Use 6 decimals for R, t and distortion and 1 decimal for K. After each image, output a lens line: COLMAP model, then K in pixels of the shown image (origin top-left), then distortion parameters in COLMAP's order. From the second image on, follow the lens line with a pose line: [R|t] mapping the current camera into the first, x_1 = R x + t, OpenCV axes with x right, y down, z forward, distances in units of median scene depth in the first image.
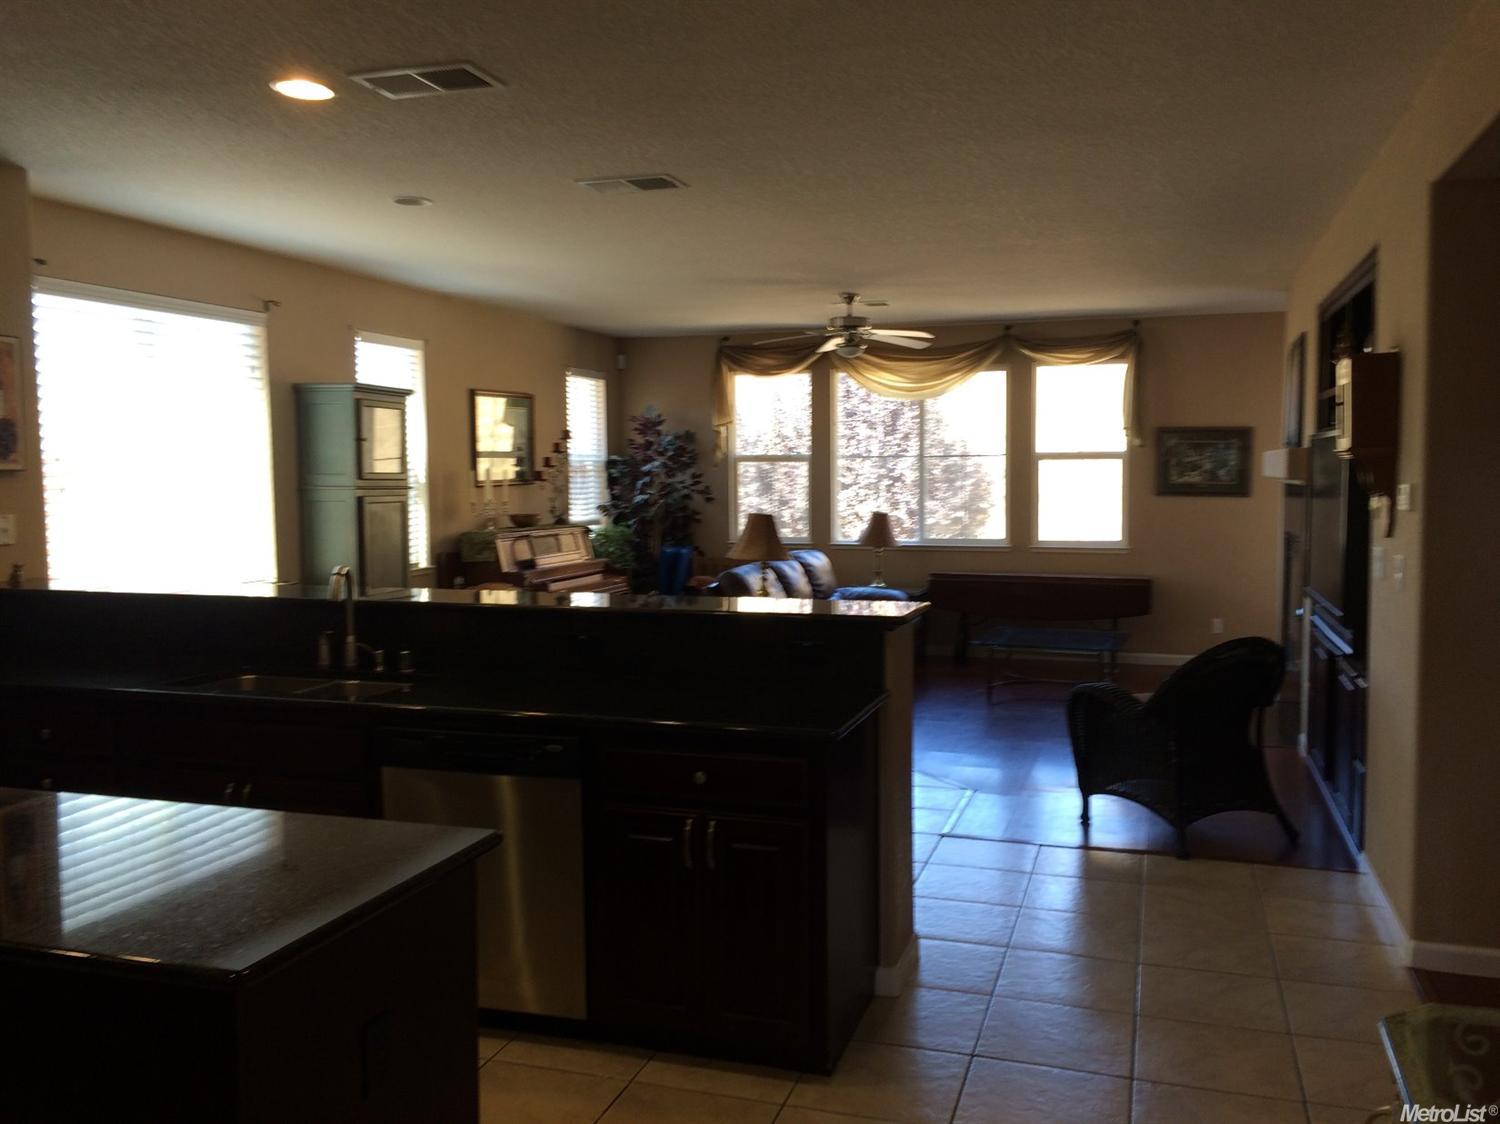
lens RADIAL K [[1280.4, 0, 749.8], [0, 1280.4, 556.6], [0, 0, 1]] dist [0.057704, -0.038260]
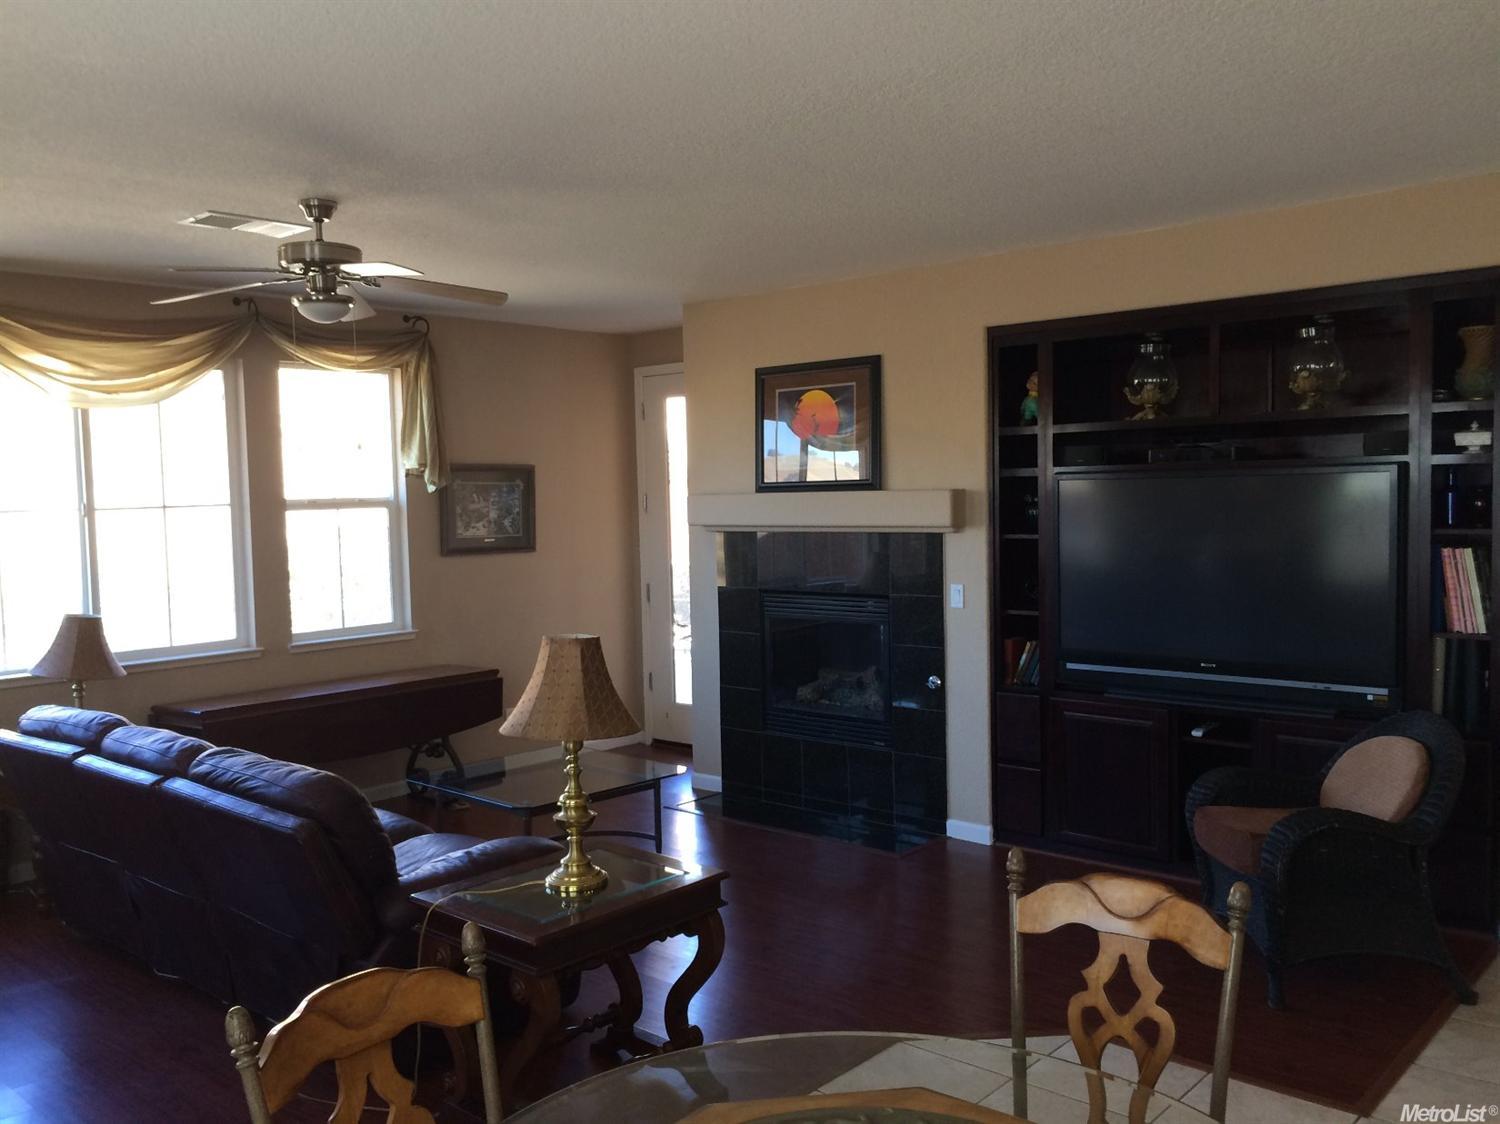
lens RADIAL K [[1280.4, 0, 746.8], [0, 1280.4, 566.5], [0, 0, 1]] dist [0.057704, -0.038260]
pose [[0.385546, -0.060634, 0.920694, -0.289824], [0.083395, 0.996044, 0.030674, -0.048167], [-0.918912, 0.064955, 0.389078, 0.539466]]
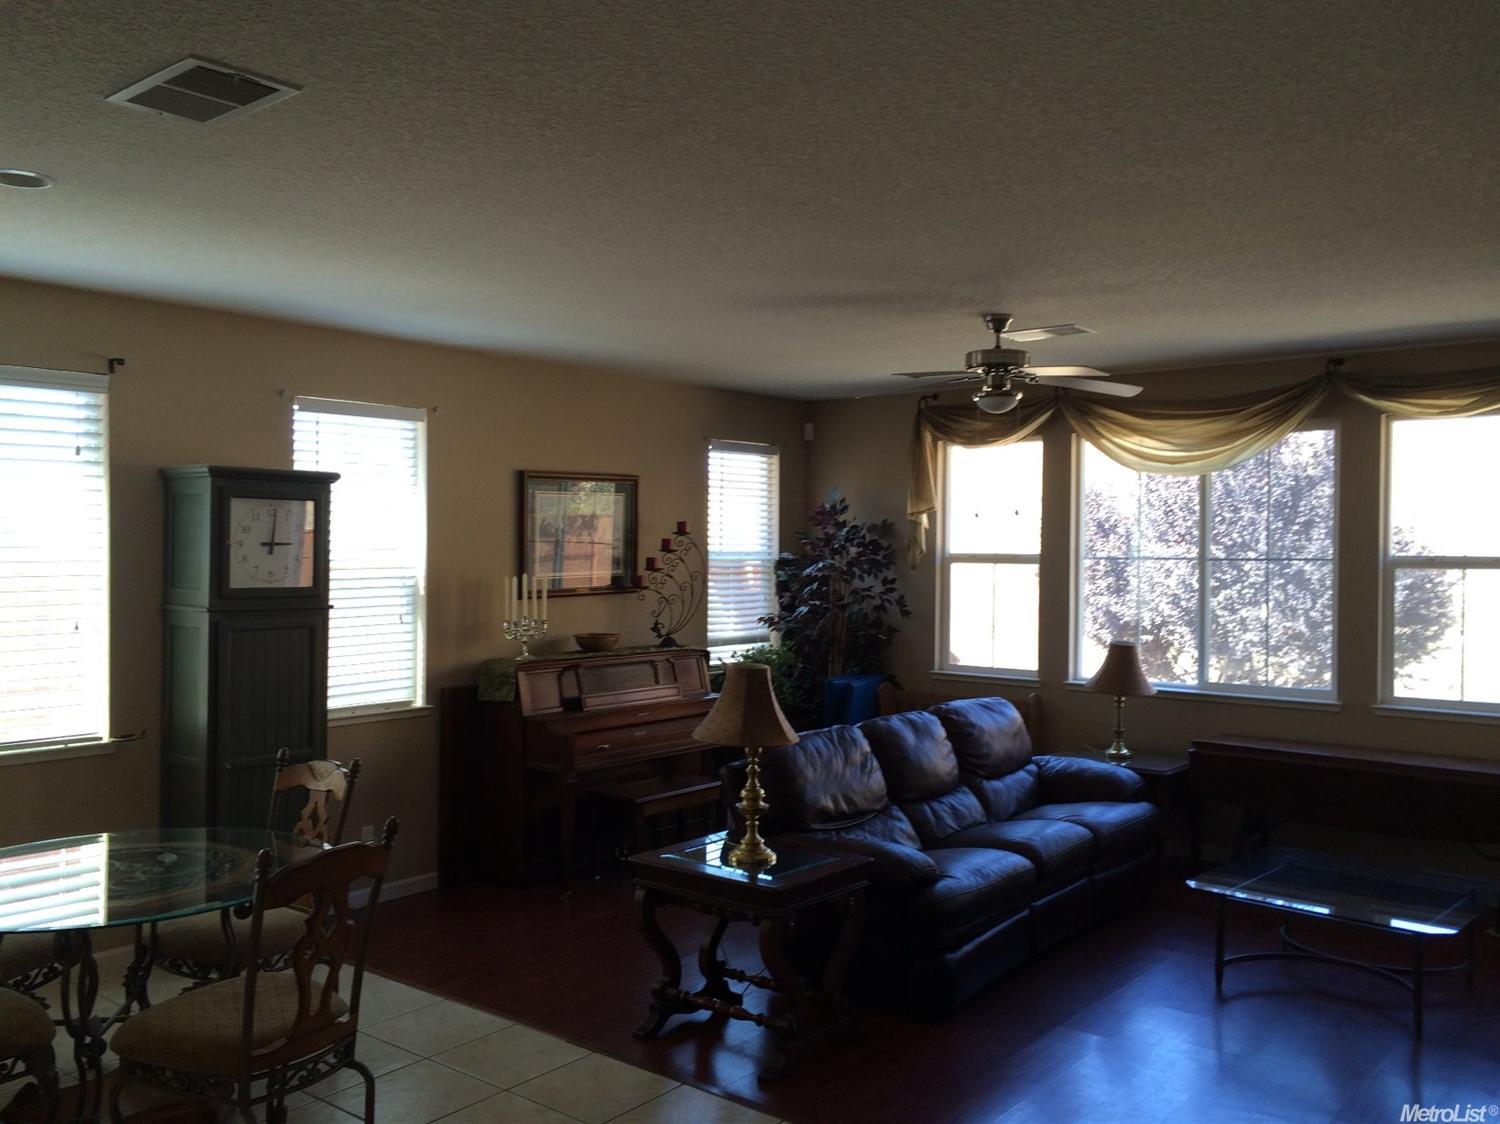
lens RADIAL K [[1280.4, 0, 753.5], [0, 1280.4, 554.7], [0, 0, 1]] dist [0.057704, -0.038260]
pose [[0.931289, 0.008717, -0.364178, 0.166864], [-0.031106, 0.997965, -0.055657, -0.036779], [0.362952, 0.063161, 0.929665, 0.298534]]
